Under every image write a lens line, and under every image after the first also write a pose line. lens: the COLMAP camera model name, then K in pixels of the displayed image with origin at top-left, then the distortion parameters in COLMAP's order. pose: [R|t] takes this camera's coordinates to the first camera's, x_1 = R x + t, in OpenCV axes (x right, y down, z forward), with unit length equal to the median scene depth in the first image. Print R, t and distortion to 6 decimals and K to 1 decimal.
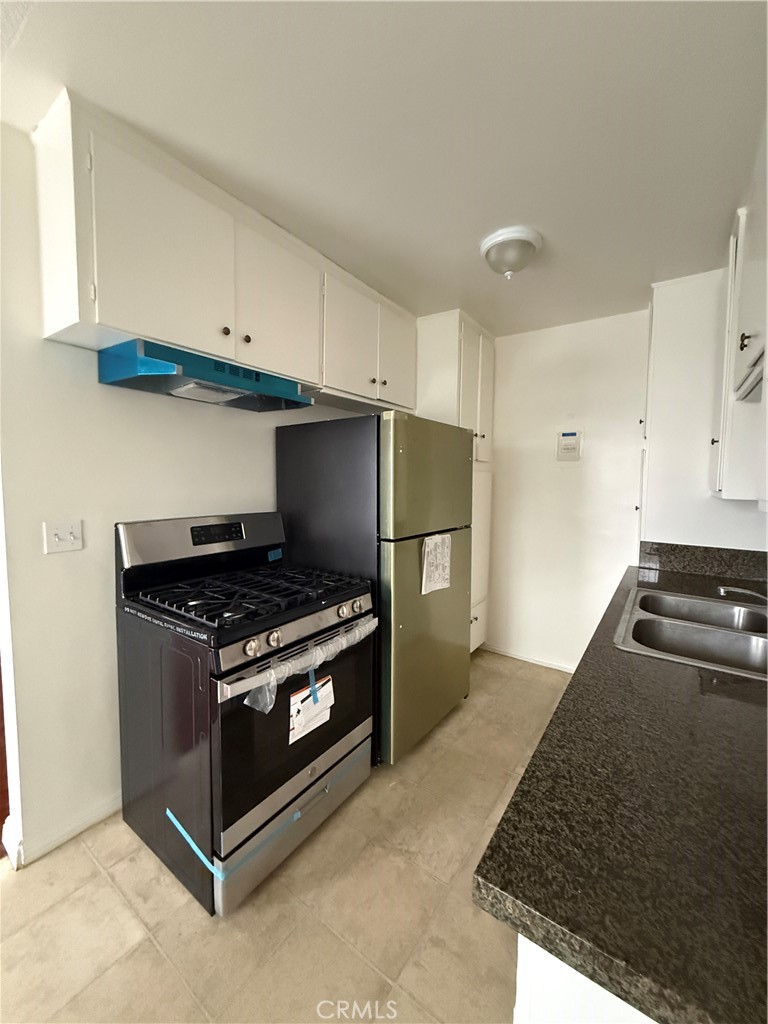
lens RADIAL K [[408.3, 0, 382.8], [0, 408.3, 510.3], [0, 0, 1]] dist [-0.000902, 0.000322]
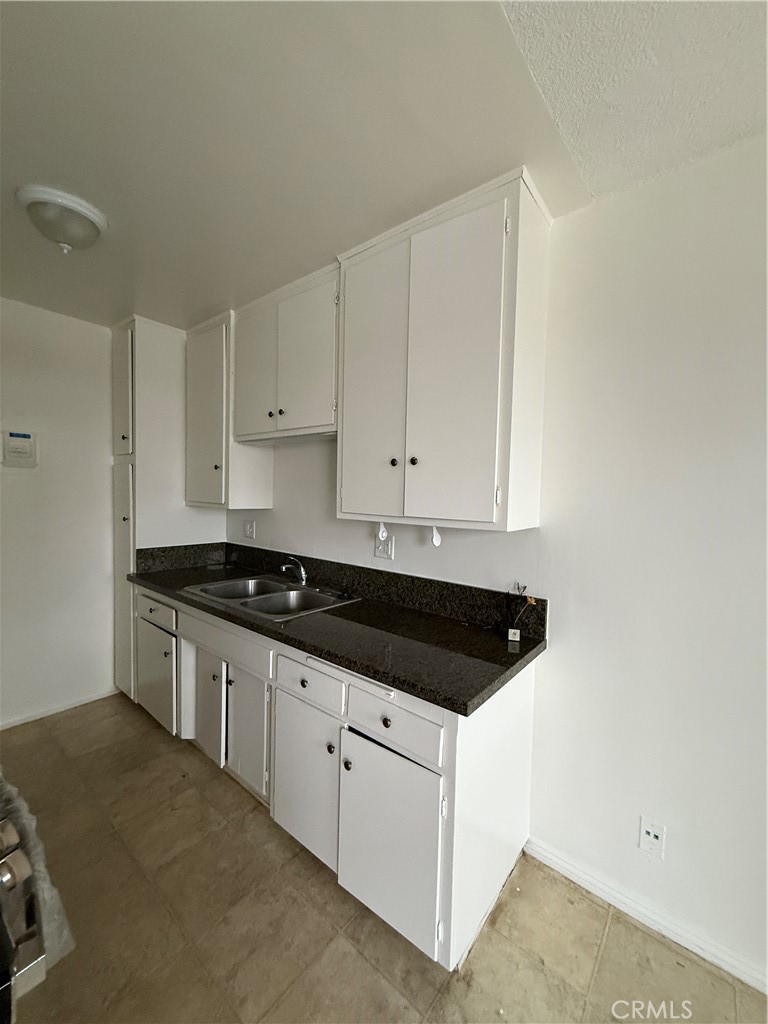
lens RADIAL K [[408.3, 0, 382.4], [0, 408.3, 511.8], [0, 0, 1]] dist [-0.000902, 0.000322]
pose [[0.076451, -0.056028, 0.995498, -0.503946], [0.048291, 0.997456, 0.052430, -0.062702], [-0.995903, 0.044066, 0.078962, 0.335195]]
